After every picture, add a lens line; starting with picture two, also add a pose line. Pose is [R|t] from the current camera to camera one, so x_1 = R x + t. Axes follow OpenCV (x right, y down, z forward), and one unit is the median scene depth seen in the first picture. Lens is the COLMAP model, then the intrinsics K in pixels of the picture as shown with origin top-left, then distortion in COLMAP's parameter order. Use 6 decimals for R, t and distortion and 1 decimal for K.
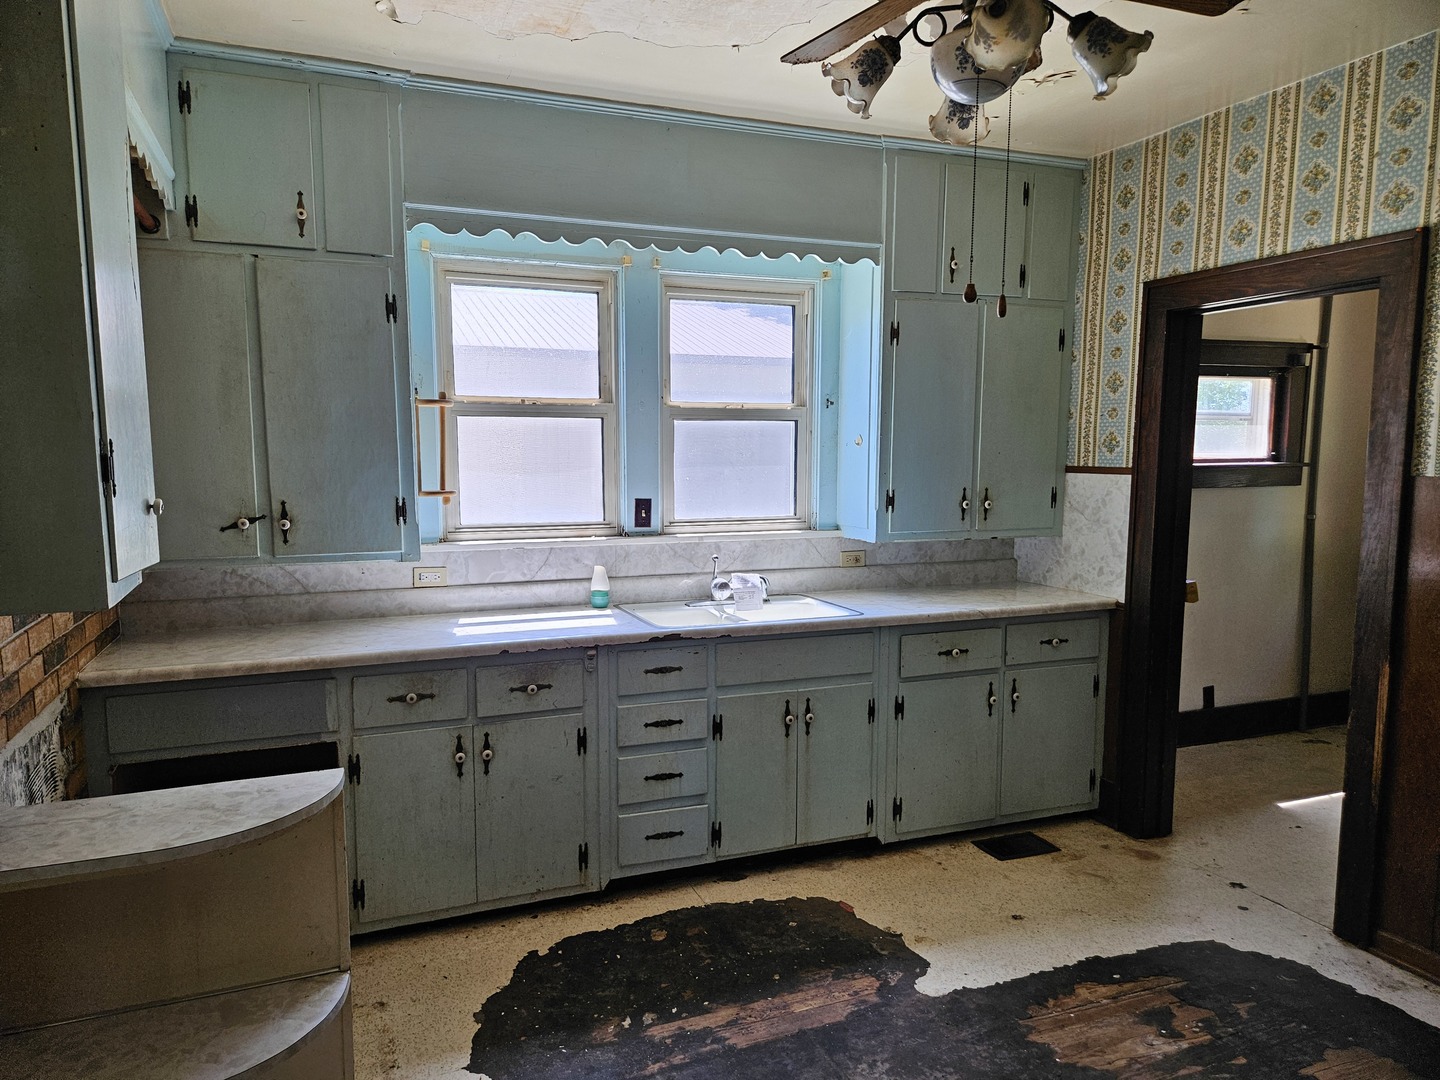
lens RADIAL K [[979.3, 0, 715.4], [0, 979.3, 545.4], [0, 0, 1]] dist [0.026643, -0.010259]
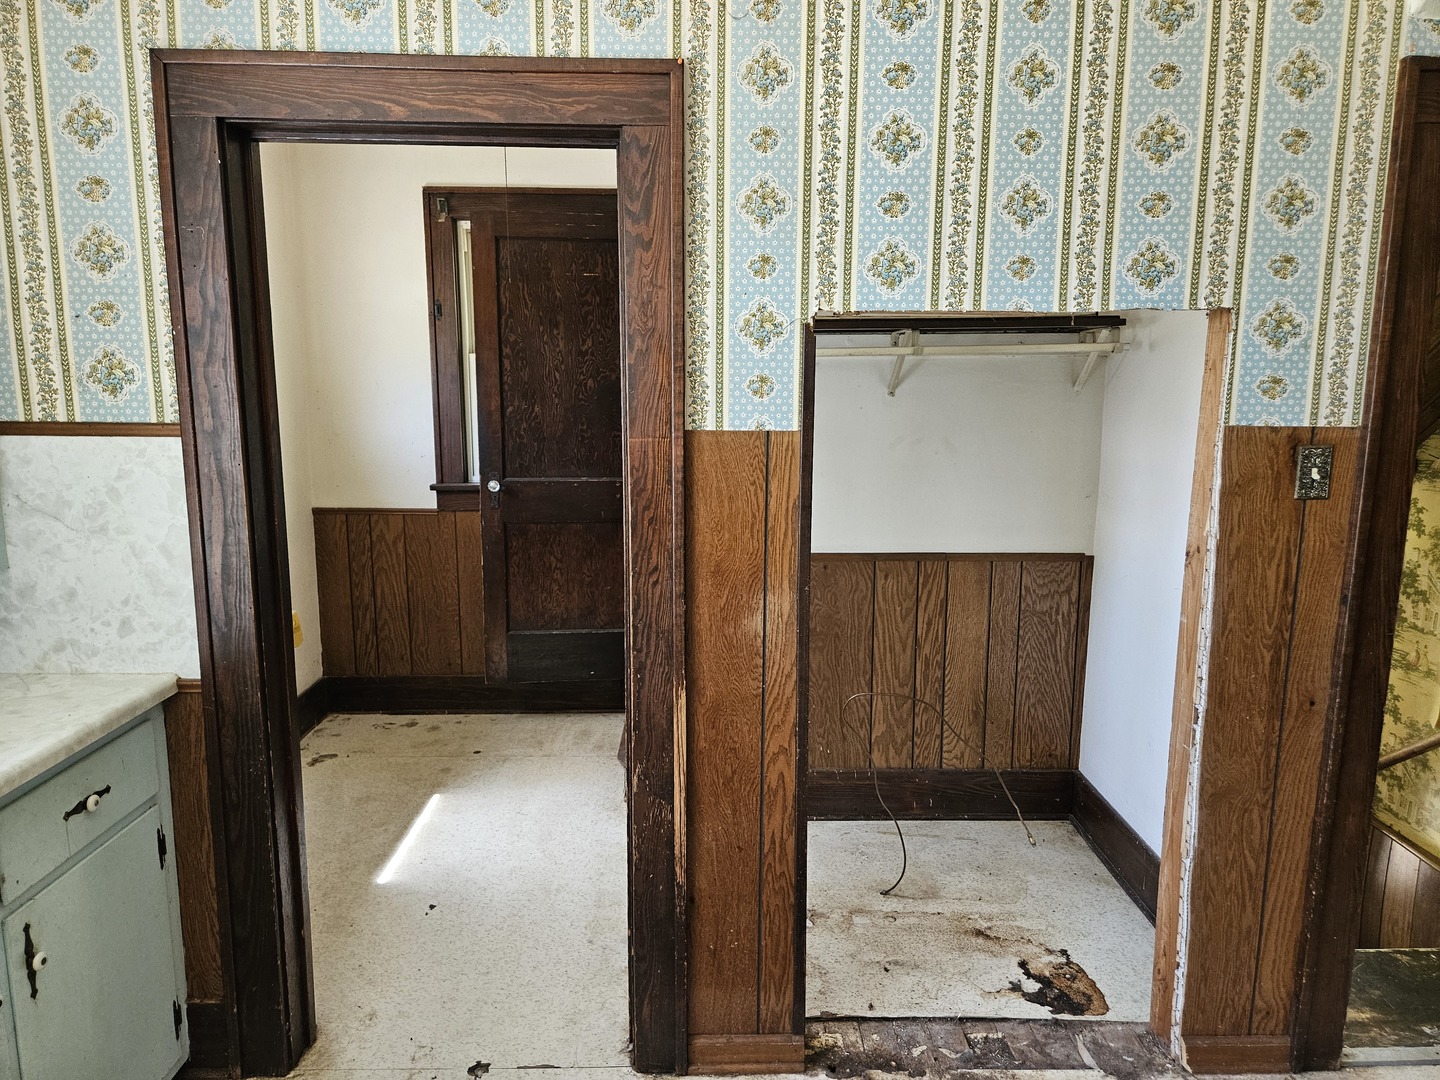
lens RADIAL K [[979.3, 0, 717.9], [0, 979.3, 546.7], [0, 0, 1]] dist [0.026643, -0.010259]
pose [[0.365026, -0.155167, 0.917976, 0.040812], [0.085931, 0.987419, 0.132735, -0.059447], [-0.927023, 0.030431, 0.373767, 0.545569]]
